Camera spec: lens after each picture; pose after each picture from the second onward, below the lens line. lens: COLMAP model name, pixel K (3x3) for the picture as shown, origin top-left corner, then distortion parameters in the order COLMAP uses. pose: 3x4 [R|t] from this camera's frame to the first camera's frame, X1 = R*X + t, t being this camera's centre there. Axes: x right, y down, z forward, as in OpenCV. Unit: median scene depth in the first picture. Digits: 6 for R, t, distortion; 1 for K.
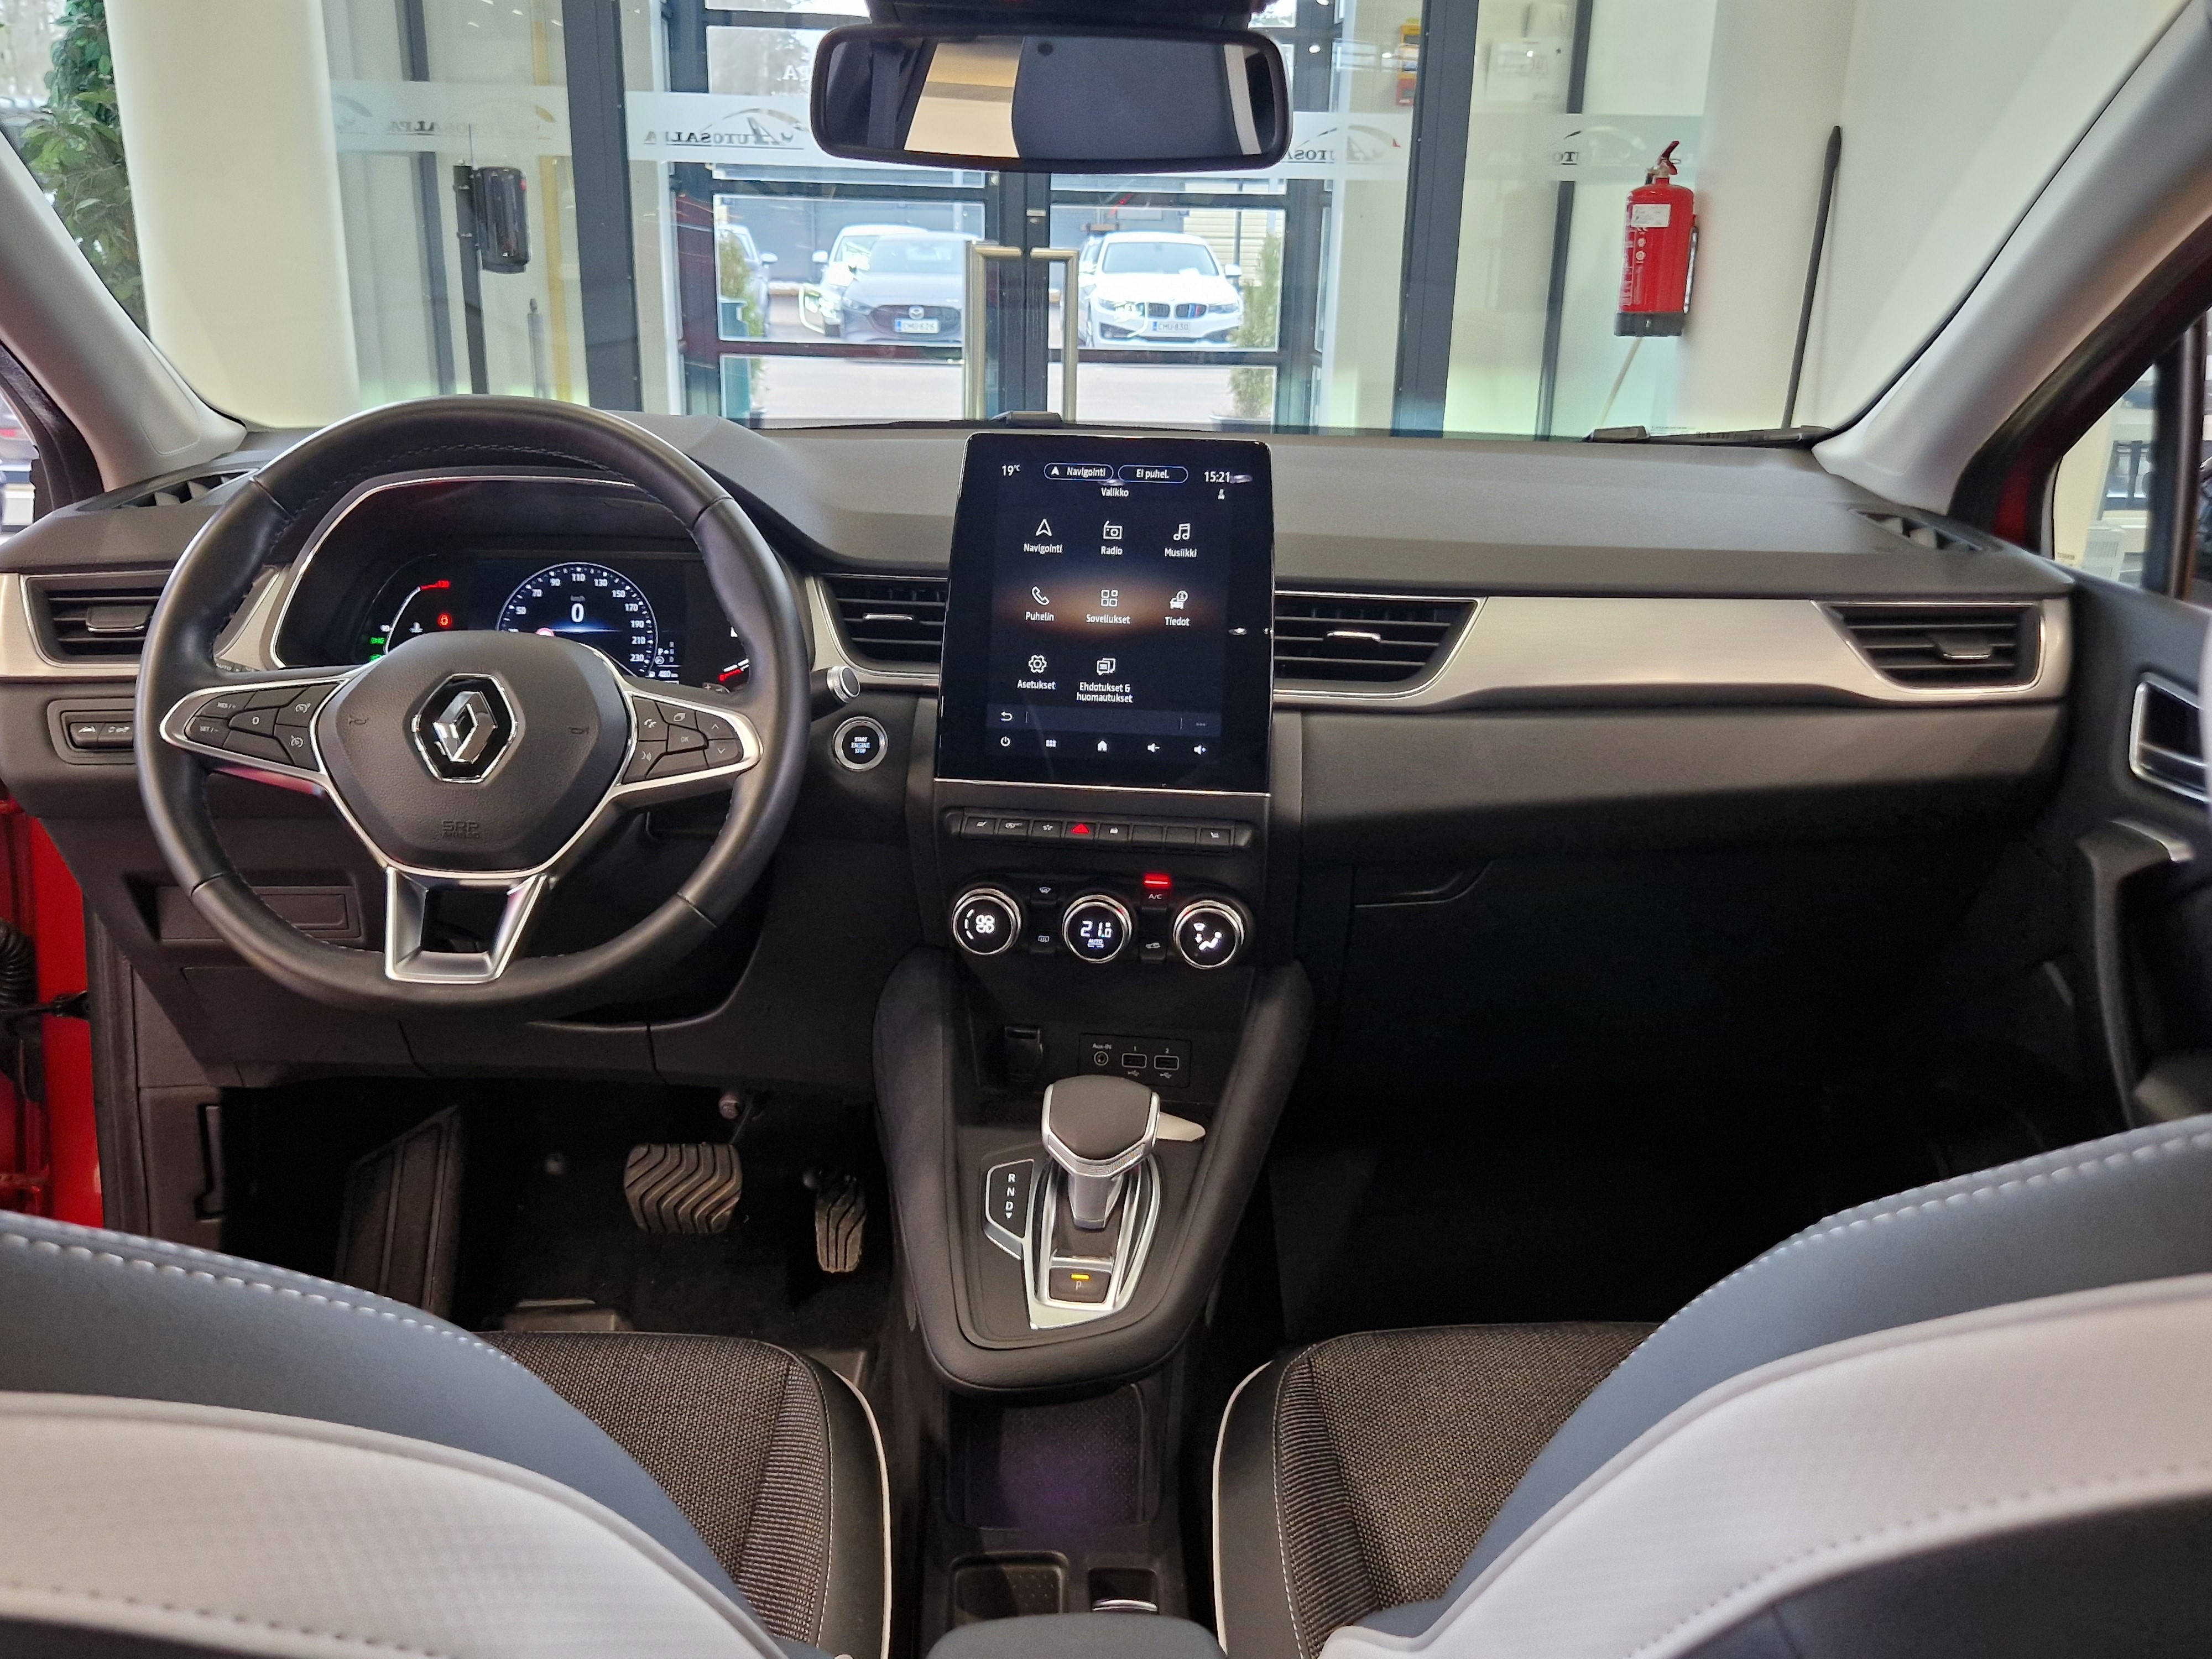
lens RADIAL K [[1948.6, 0, 1106.0], [0, 1948.6, 829.5], [0, 0, 1]] dist [0.070965, 0.002461]
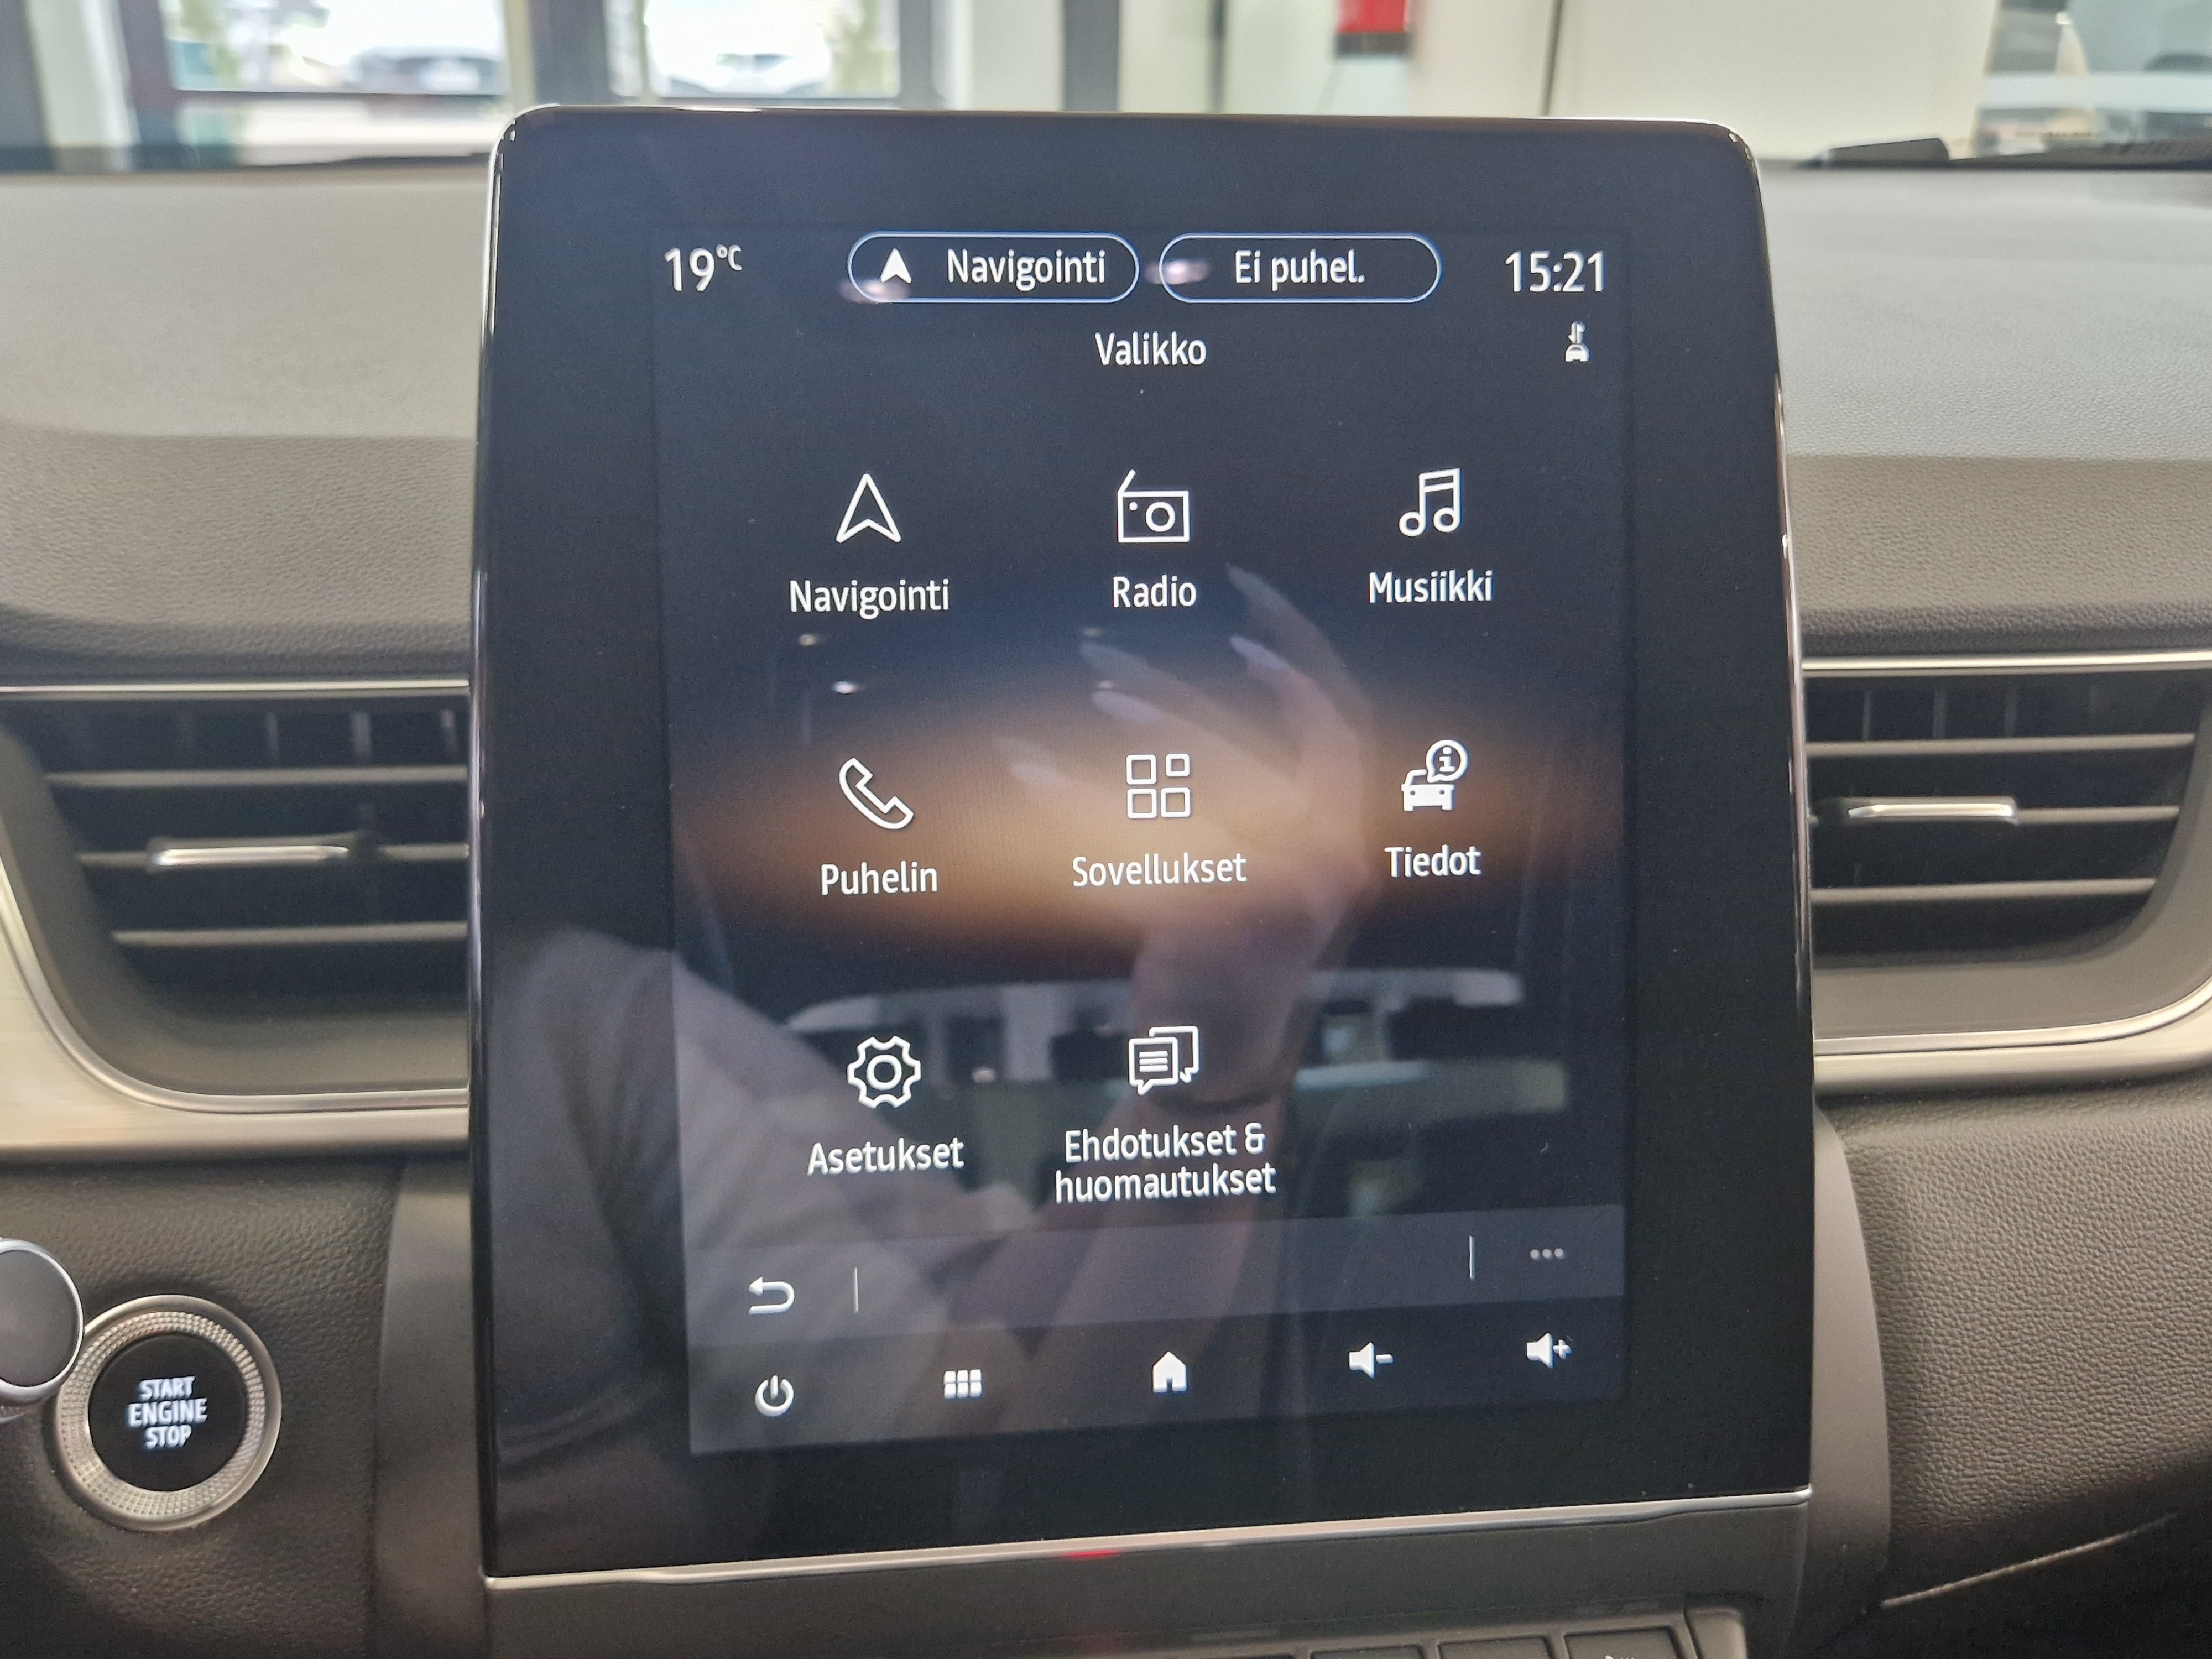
lens RADIAL K [[1960.3, 0, 1117.7], [0, 1960.3, 815.9], [0, 0, 1]] dist [0.029981, -0.002373]
pose [[0.977787, -0.081838, 0.192964, -0.051245], [0.062973, 0.992794, 0.101958, -0.139867], [-0.199918, -0.087541, 0.975894, 0.755024]]
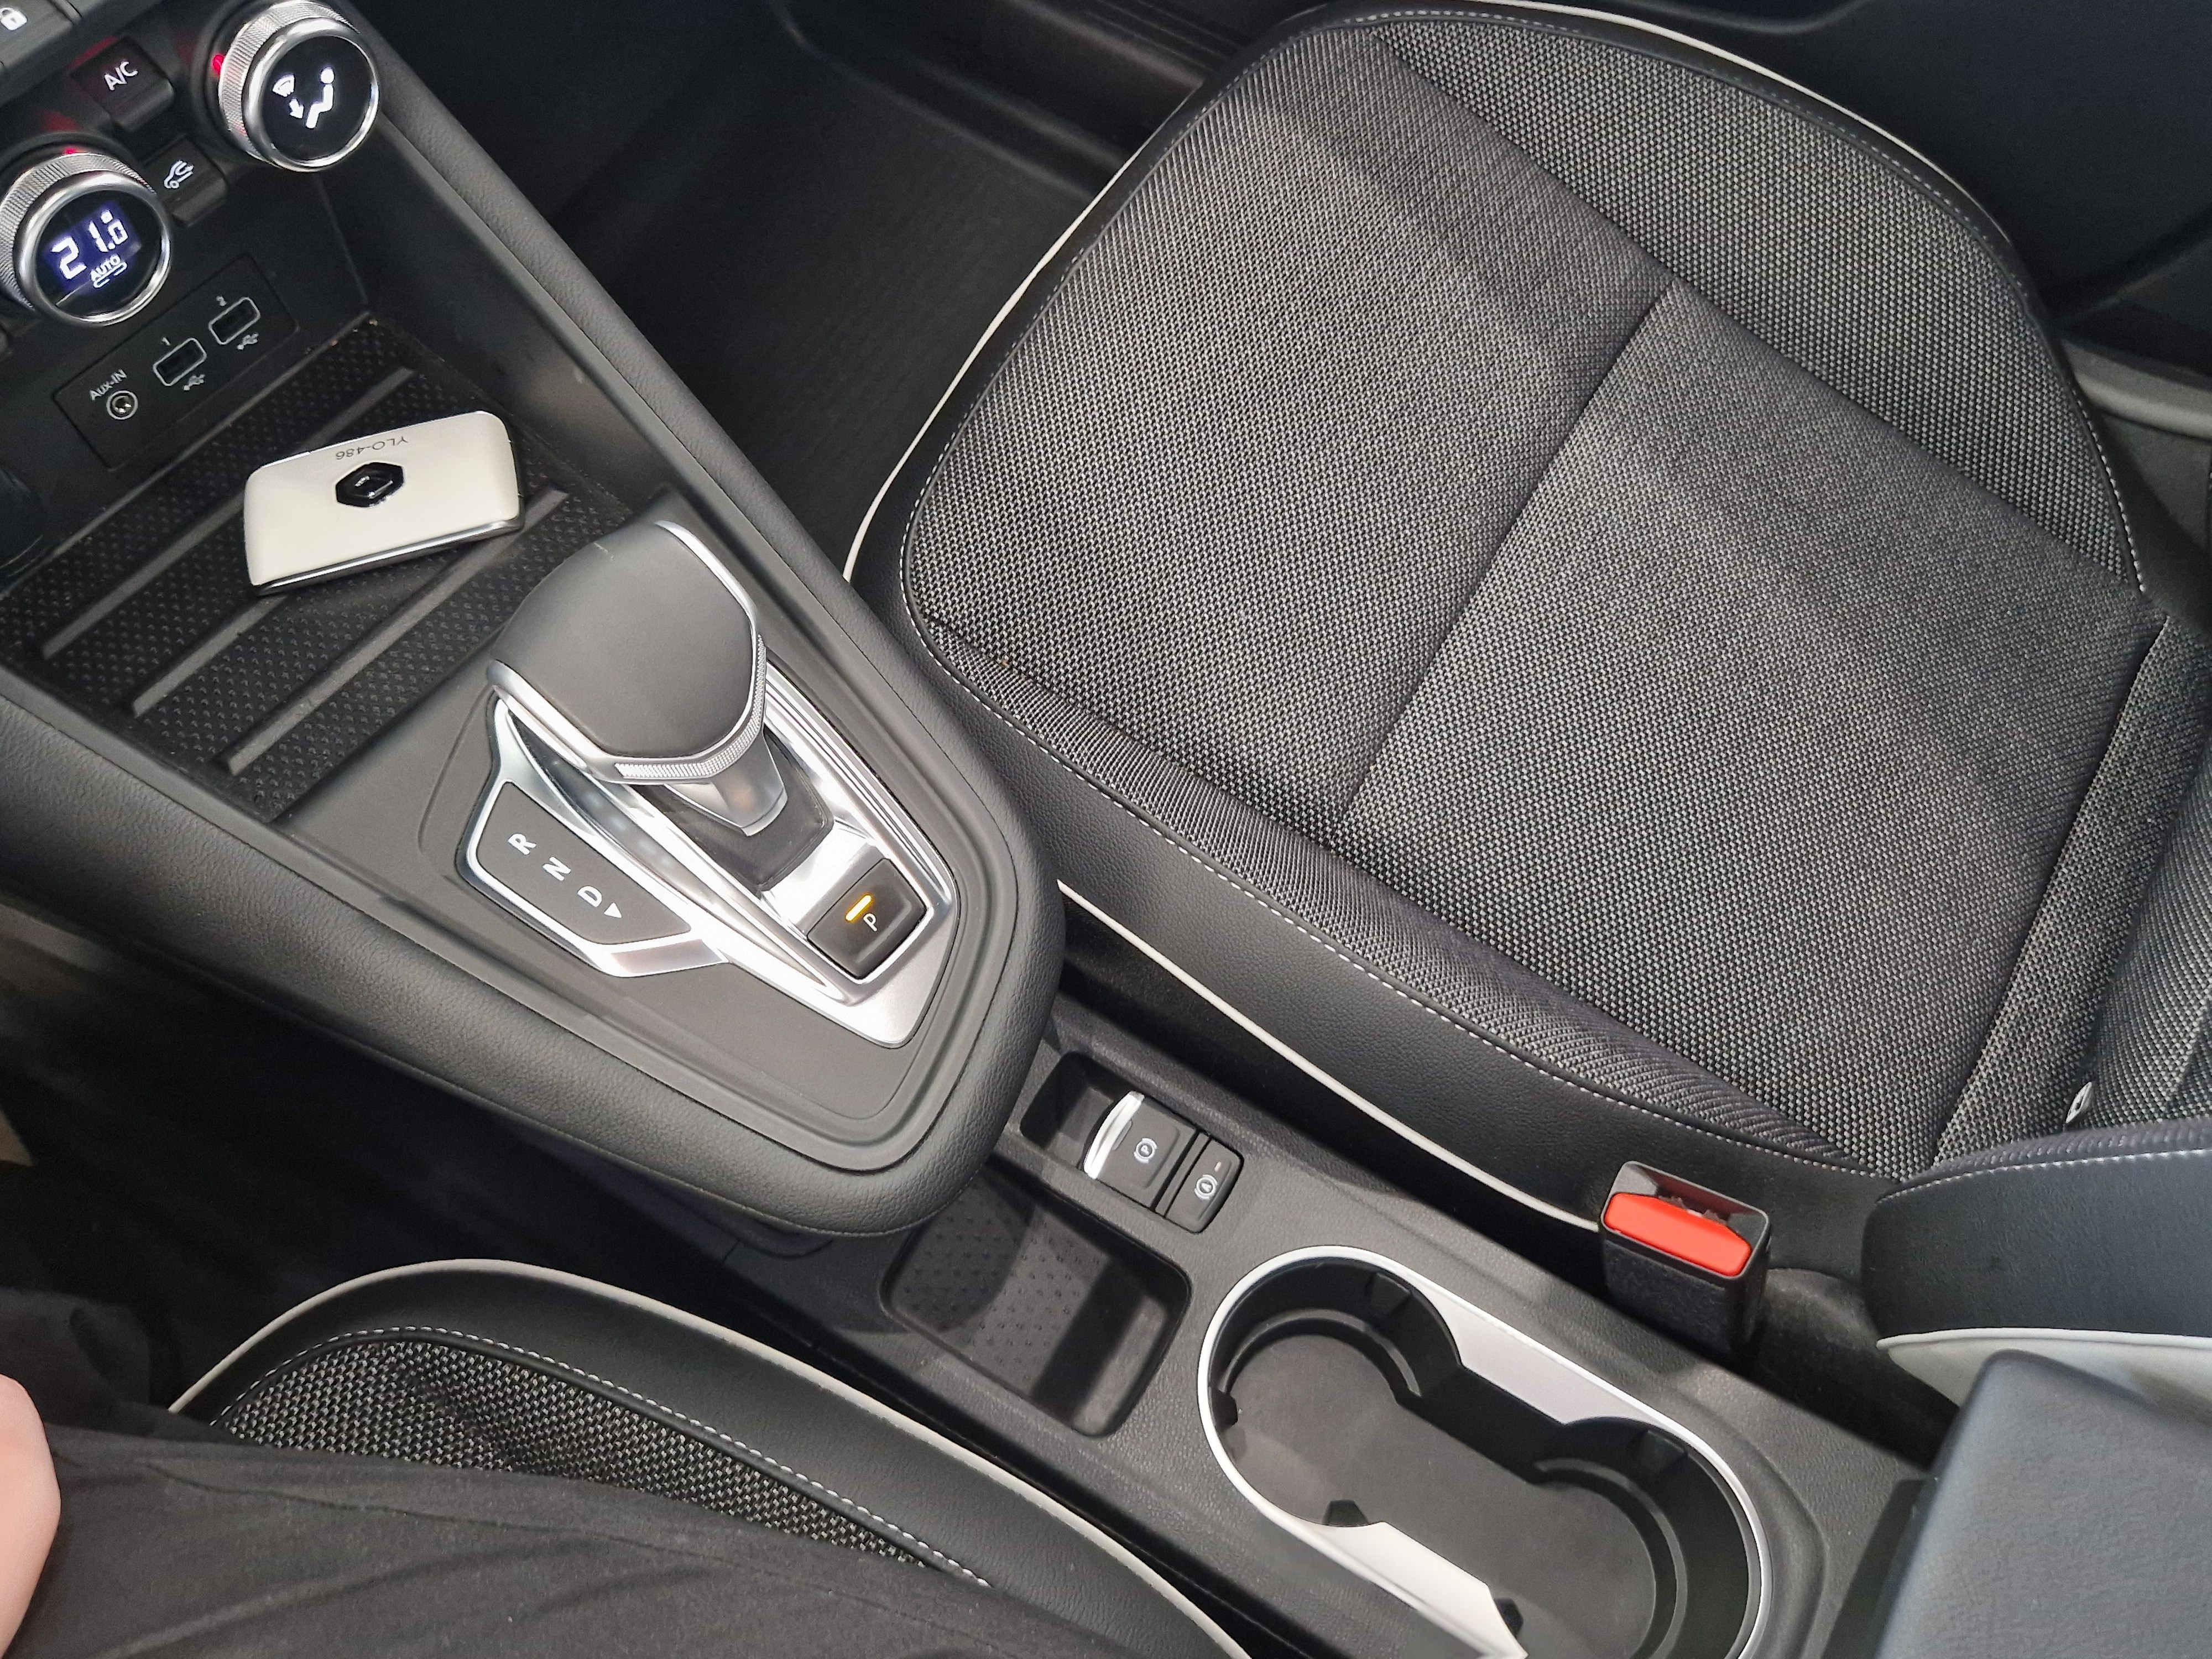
lens RADIAL K [[1960.3, 0, 1117.7], [0, 1960.3, 815.9], [0, 0, 1]] dist [0.029981, -0.002373]
pose [[0.558715, -0.748363, 0.357476, -0.122583], [0.244256, 0.560388, 0.791394, -0.156492], [-0.792576, -0.354848, 0.495890, 0.593931]]
